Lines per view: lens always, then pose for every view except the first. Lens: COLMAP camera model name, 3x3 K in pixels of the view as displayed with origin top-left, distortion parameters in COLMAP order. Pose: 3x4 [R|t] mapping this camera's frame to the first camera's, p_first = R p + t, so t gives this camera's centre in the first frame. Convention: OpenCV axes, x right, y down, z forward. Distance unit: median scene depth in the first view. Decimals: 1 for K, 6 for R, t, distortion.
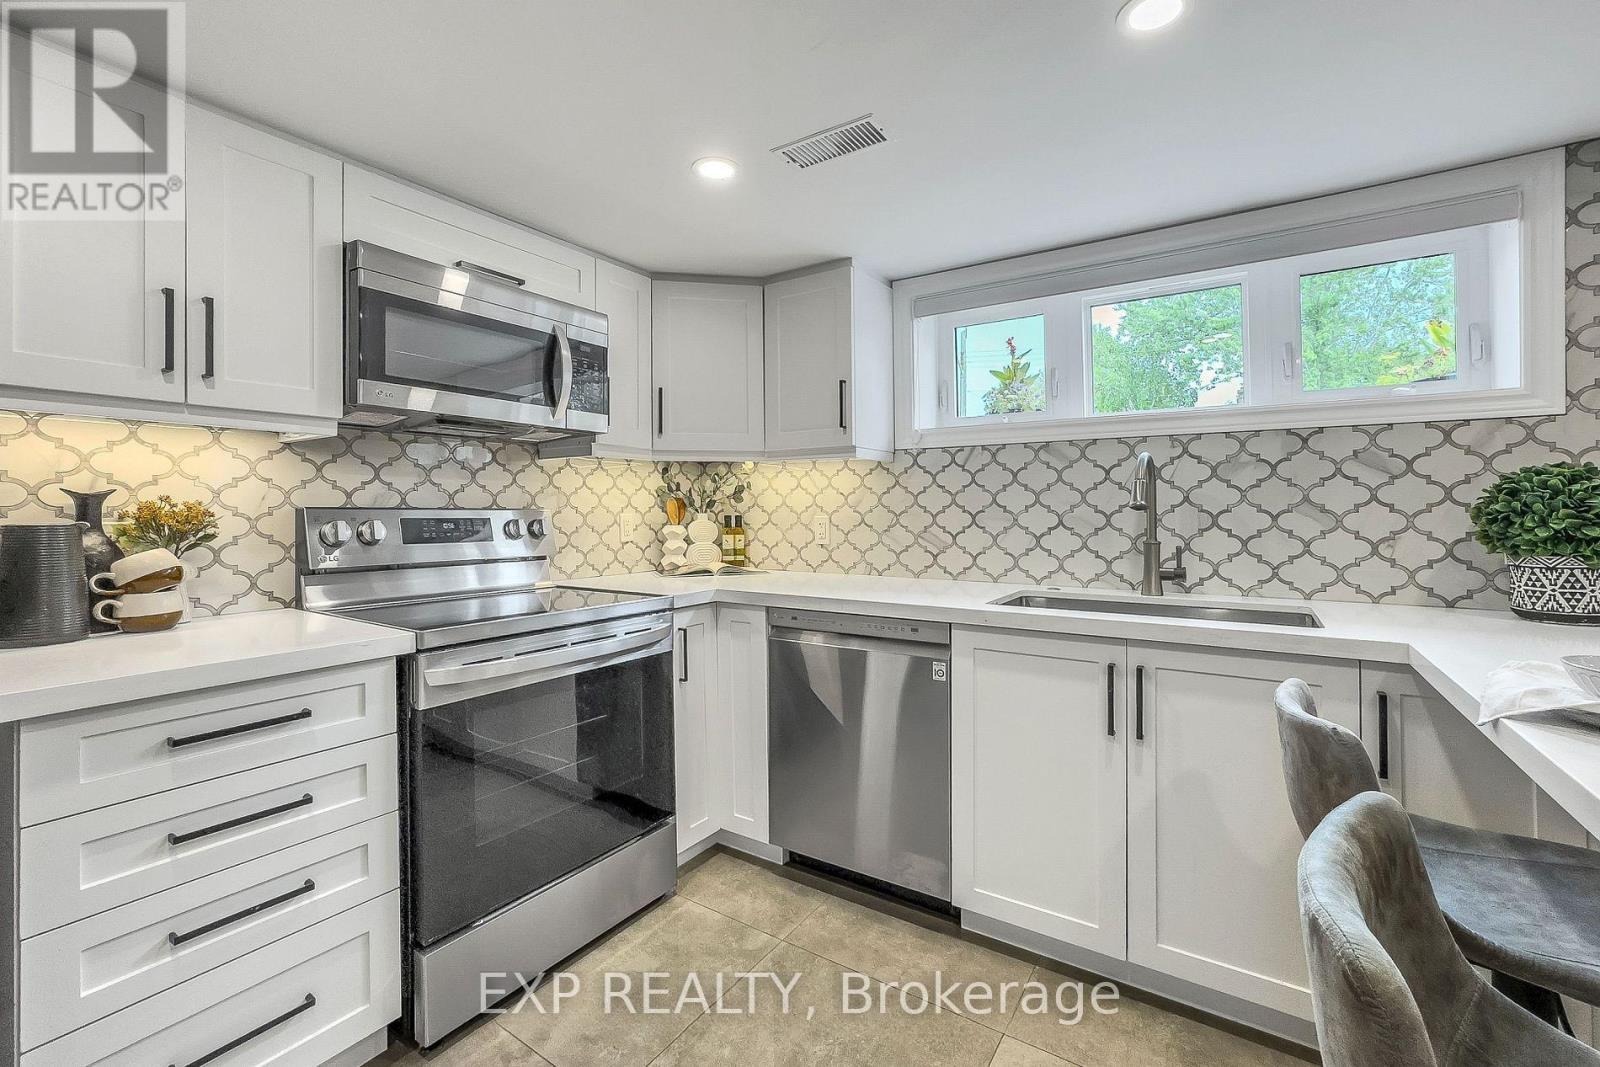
lens RADIAL K [[667.4, 0, 816.3], [0, 667.4, 502.8], [0, 0, 1]] dist [-0.015626, 0.006390]
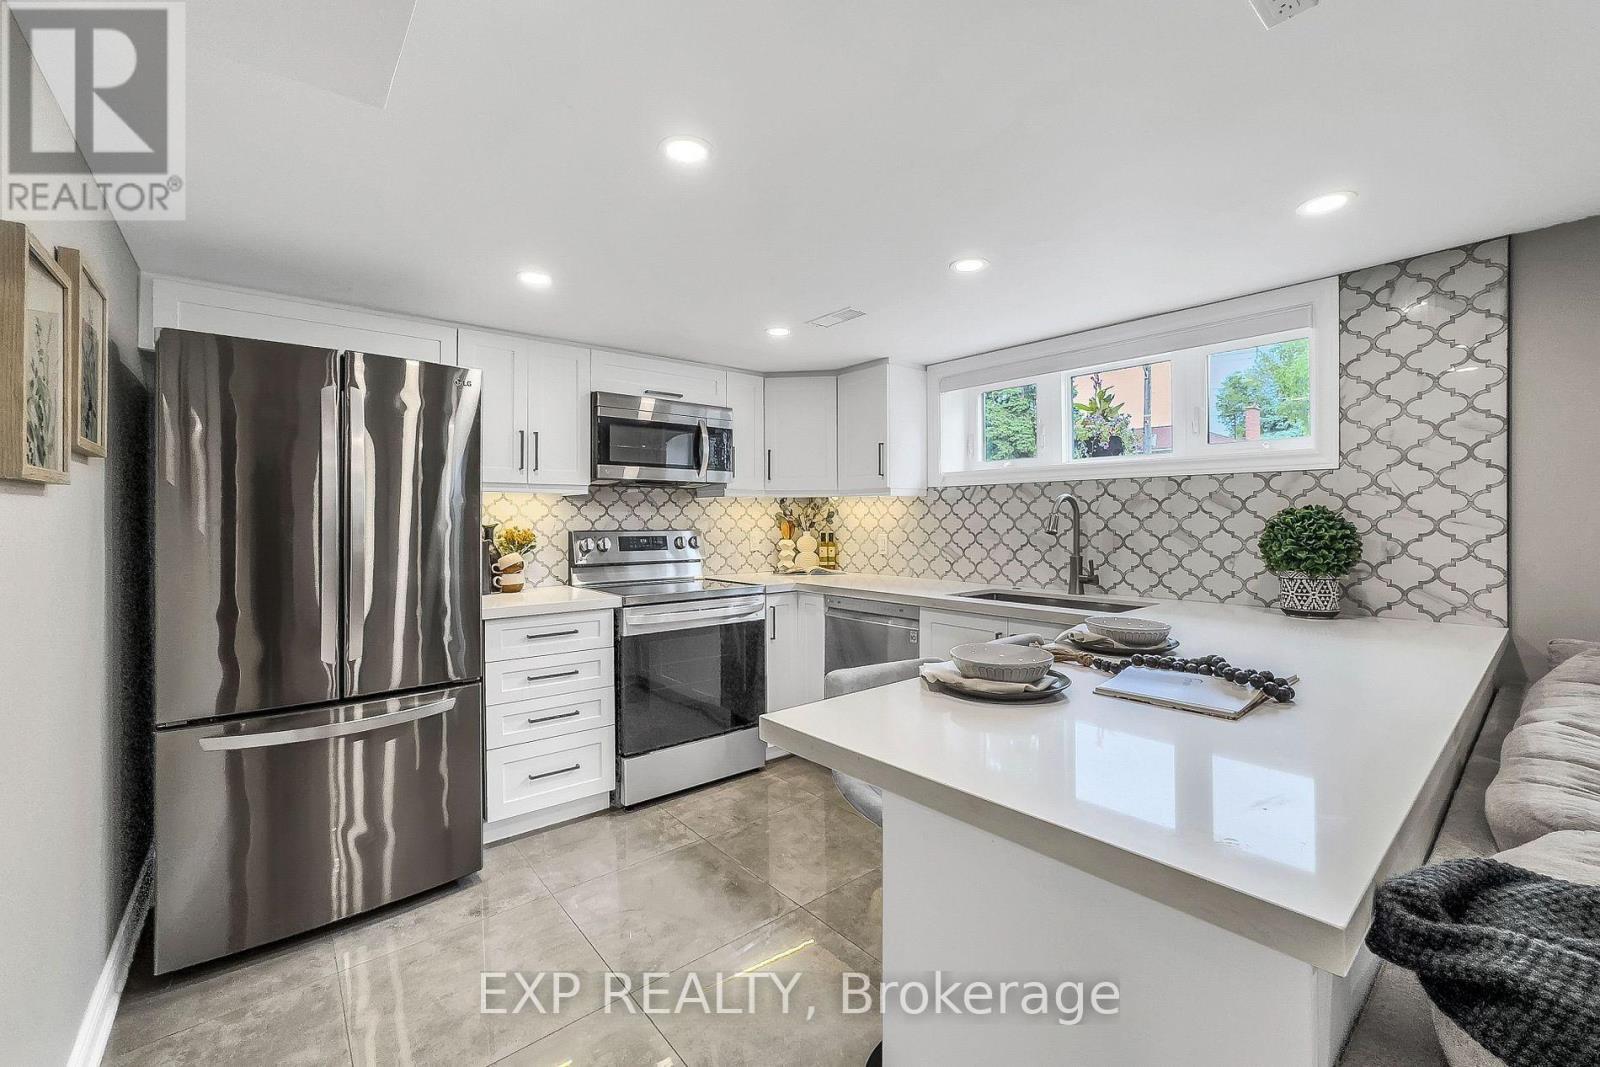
lens RADIAL K [[667.4, 0, 814.5], [0, 667.4, 517.7], [0, 0, 1]] dist [-0.015626, 0.006390]
pose [[0.952581, -0.002486, -0.304276, 0.414711], [0.006313, 0.999913, 0.011594, -0.044637], [0.304220, -0.012965, 0.952513, -0.536395]]
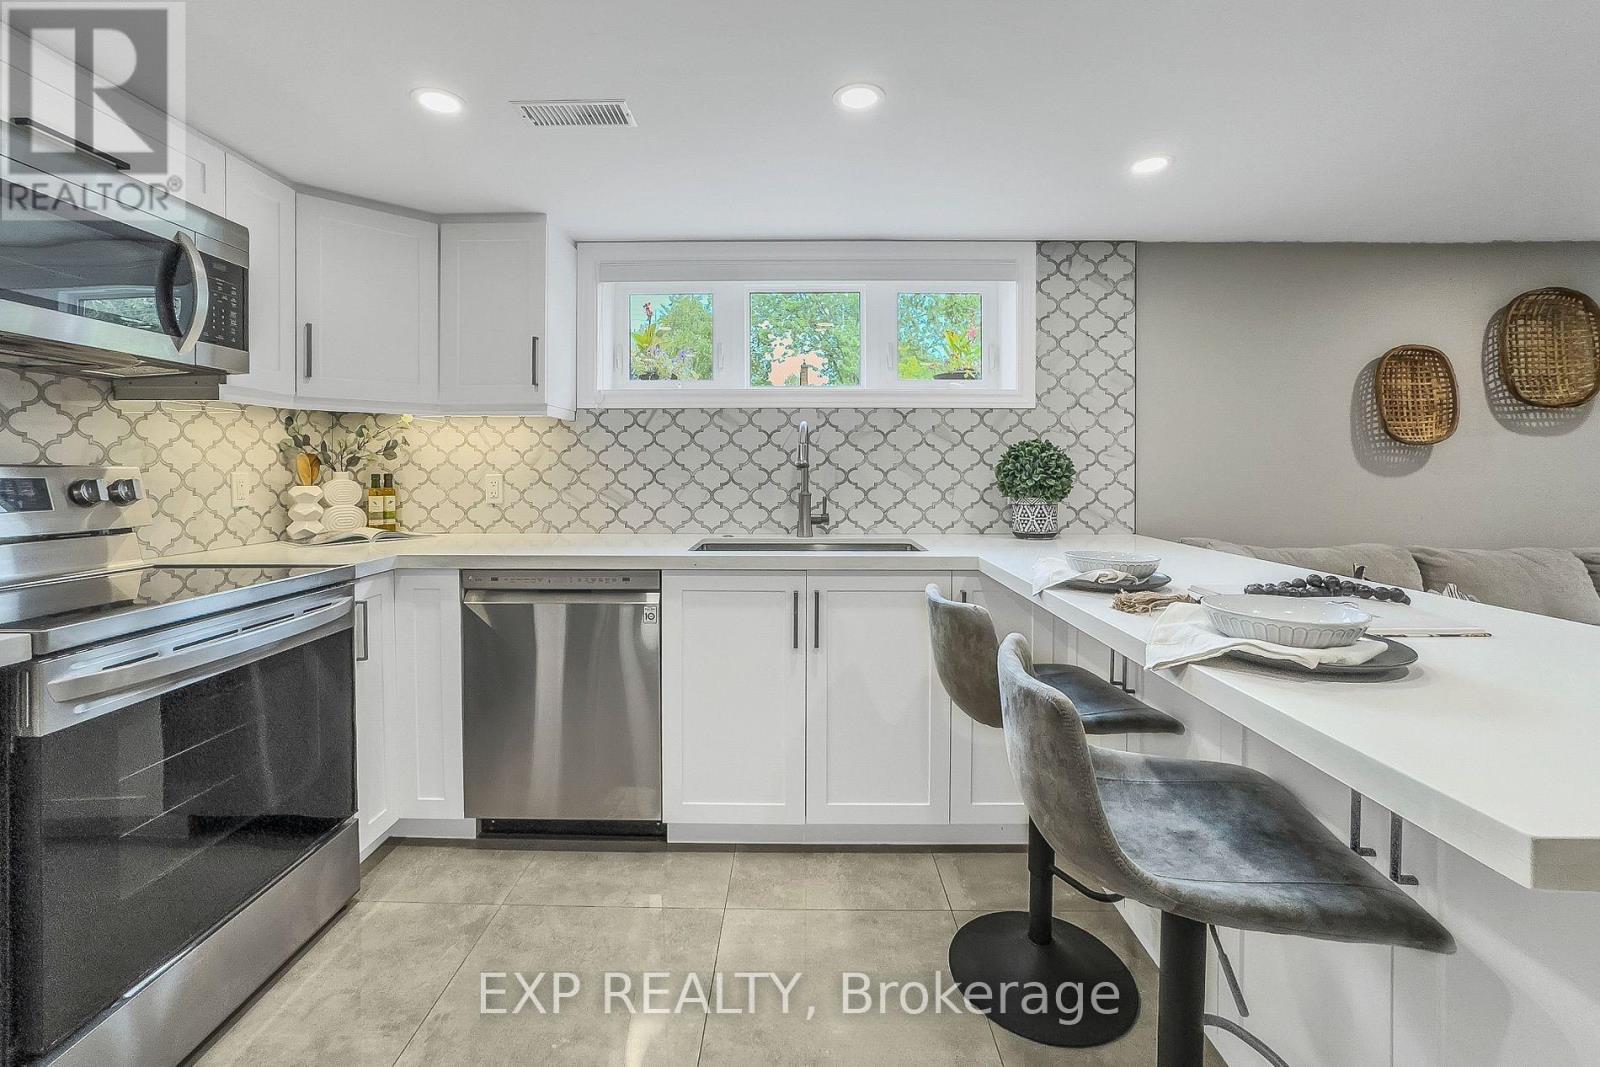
lens RADIAL K [[667.4, 0, 774.0], [0, 667.4, 469.3], [0, 0, 1]] dist [-0.015626, 0.006390]
pose [[0.853721, 0.000569, 0.520731, -0.203610], [-0.006775, 0.999927, 0.010014, 0.000626], [-0.520687, -0.012077, 0.853662, -0.038553]]
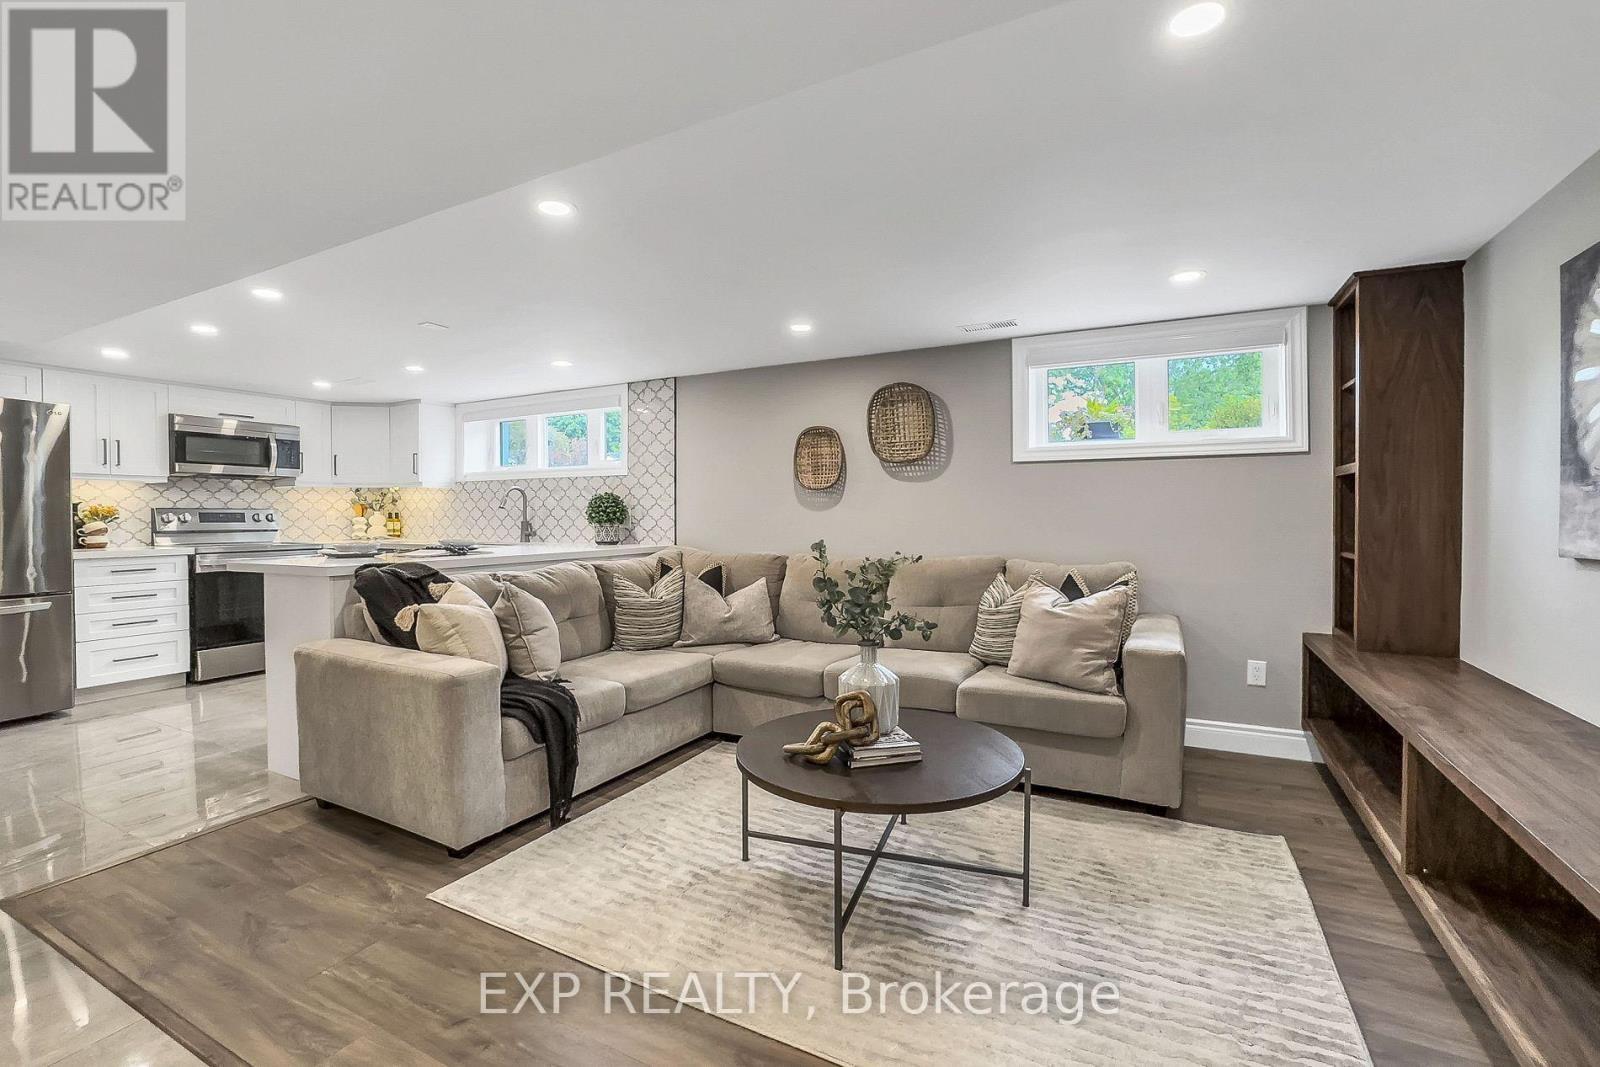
lens RADIAL K [[667.4, 0, 812.9], [0, 667.4, 516.5], [0, 0, 1]] dist [-0.015626, 0.006390]
pose [[0.993779, -0.003637, 0.111313, 1.317383], [0.002576, 0.999950, 0.009676, 0.018886], [-0.111343, -0.009329, 0.993738, -1.633991]]
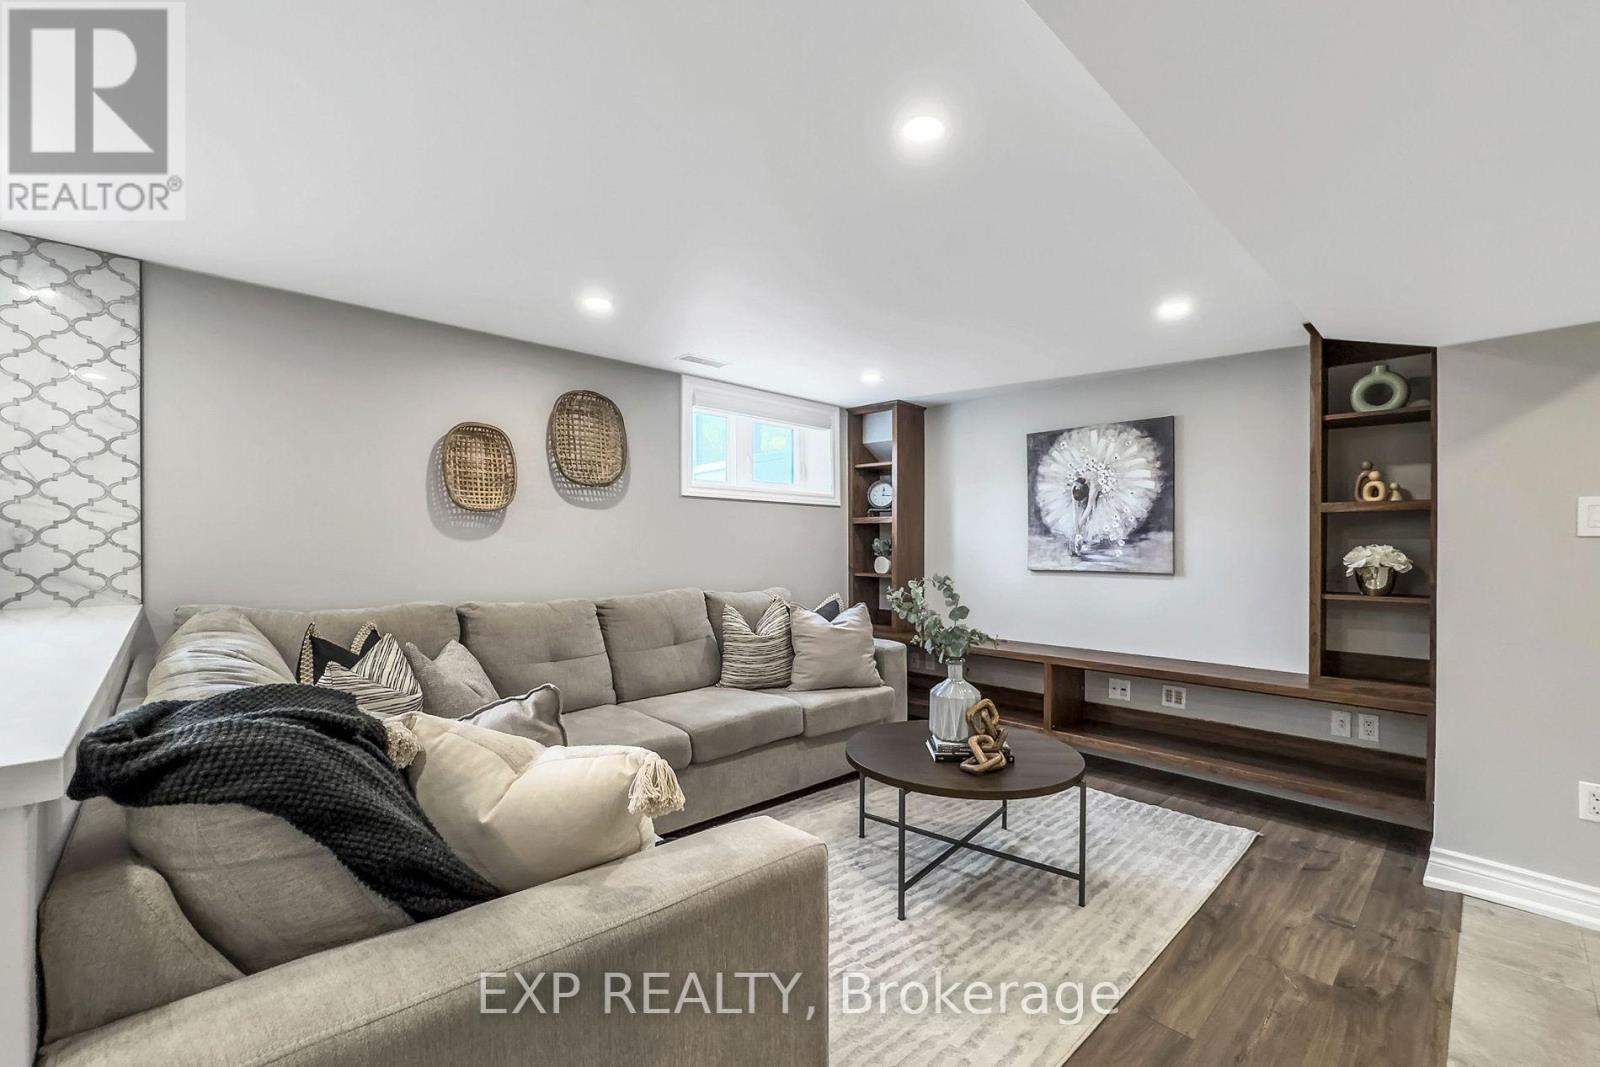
lens RADIAL K [[667.4, 0, 802.1], [0, 667.4, 553.6], [0, 0, 1]] dist [-0.015626, 0.006390]
pose [[0.264605, -0.007814, 0.964325, 0.313276], [-0.013773, 0.999835, 0.011881, 0.022885], [-0.964259, -0.016425, 0.264453, -0.663090]]
